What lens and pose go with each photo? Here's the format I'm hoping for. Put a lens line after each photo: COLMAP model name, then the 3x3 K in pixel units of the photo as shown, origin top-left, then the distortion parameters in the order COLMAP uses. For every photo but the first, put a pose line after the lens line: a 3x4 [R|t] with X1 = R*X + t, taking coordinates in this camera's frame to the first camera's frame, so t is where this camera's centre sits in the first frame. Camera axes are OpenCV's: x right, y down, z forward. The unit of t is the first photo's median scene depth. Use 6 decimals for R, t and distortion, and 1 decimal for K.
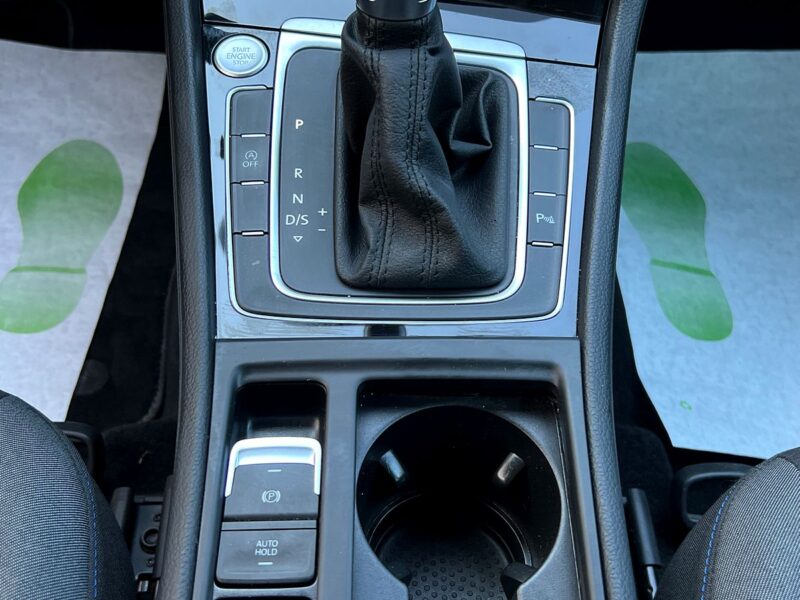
lens RADIAL K [[886.5, 0, 400.0], [0, 886.5, 294.3], [0, 0, 1]] dist [-0.004466, 0.000000]
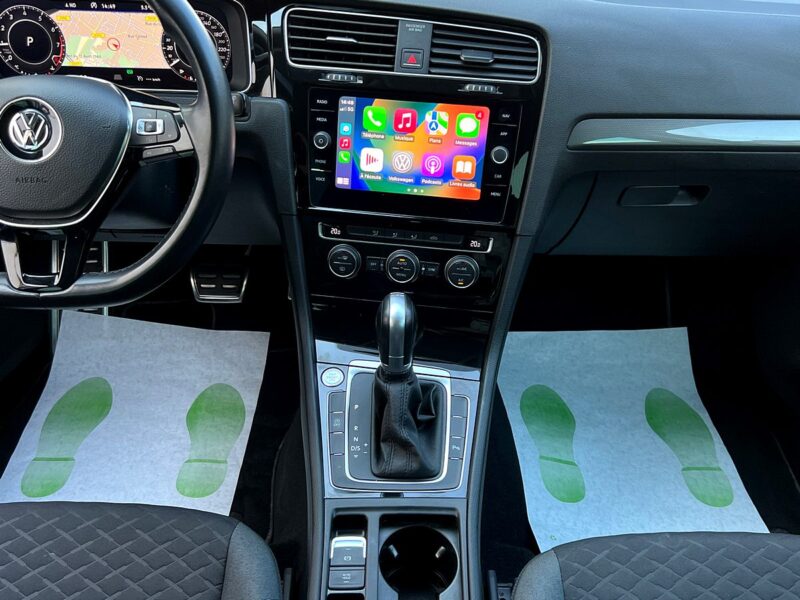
lens RADIAL K [[779.3, 0, 404.4], [0, 779.3, 303.4], [0, 0, 1]] dist [0.038137, 0.000000]
pose [[0.999960, 0.000178, -0.008965, 0.038082], [-0.001986, 0.979376, -0.202035, -0.039434], [0.008744, 0.202045, 0.979337, -1.166338]]
